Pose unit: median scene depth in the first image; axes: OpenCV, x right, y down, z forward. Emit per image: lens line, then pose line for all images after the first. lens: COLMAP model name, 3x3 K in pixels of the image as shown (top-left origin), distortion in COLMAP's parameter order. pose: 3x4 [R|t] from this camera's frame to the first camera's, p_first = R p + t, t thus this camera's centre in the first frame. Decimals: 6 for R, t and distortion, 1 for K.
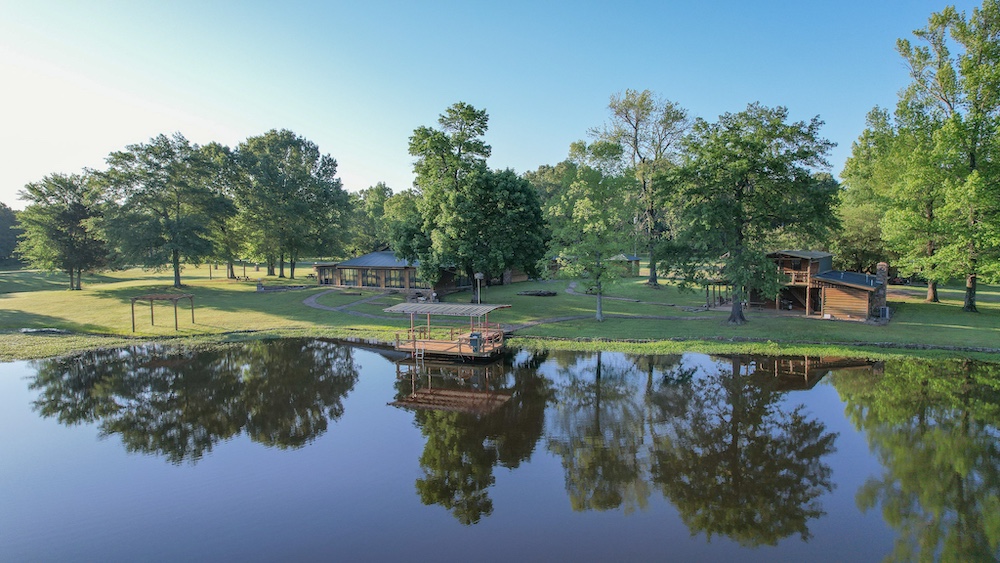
lens RADIAL K [[623.1, 0, 494.7], [0, 623.1, 282.9], [0, 0, 1]] dist [-0.039182, 0.008299]
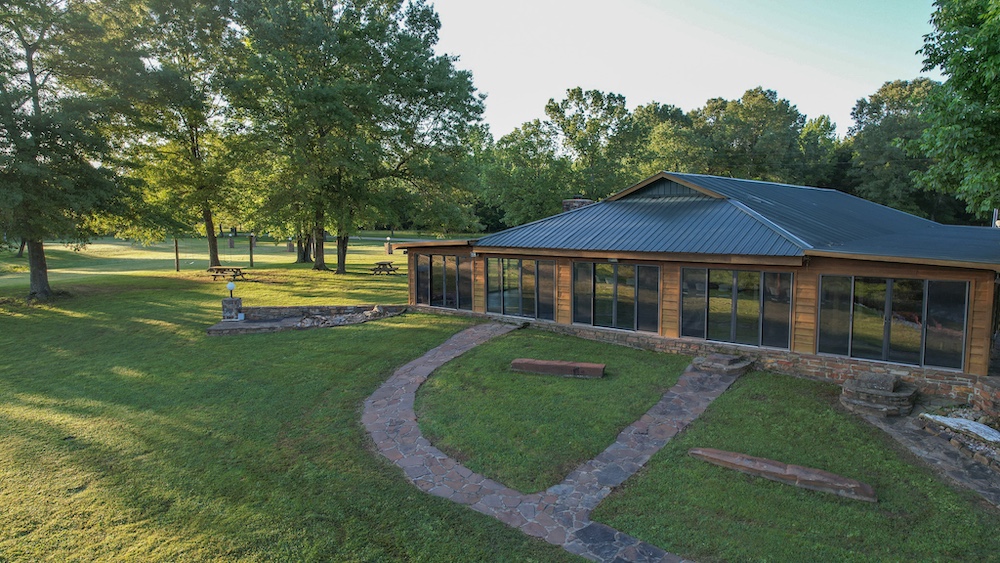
lens RADIAL K [[623.1, 0, 502.7], [0, 623.1, 278.5], [0, 0, 1]] dist [-0.039182, 0.008299]
pose [[0.996171, 0.016339, -0.085883, -0.210181], [-0.013736, 0.999431, 0.030807, -0.021517], [0.086337, -0.029509, 0.995829, 0.687738]]
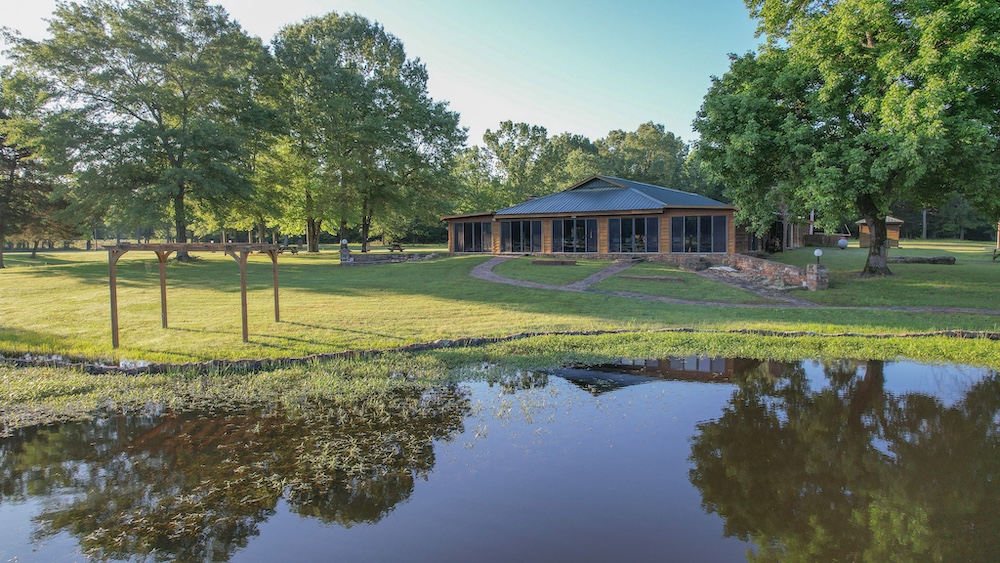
lens RADIAL K [[623.1, 0, 507.6], [0, 623.1, 278.6], [0, 0, 1]] dist [-0.039182, 0.008299]
pose [[0.997713, -0.004409, 0.067444, -0.274084], [0.005146, 0.999929, -0.010751, 0.032504], [-0.067392, 0.011073, 0.997665, 0.450686]]
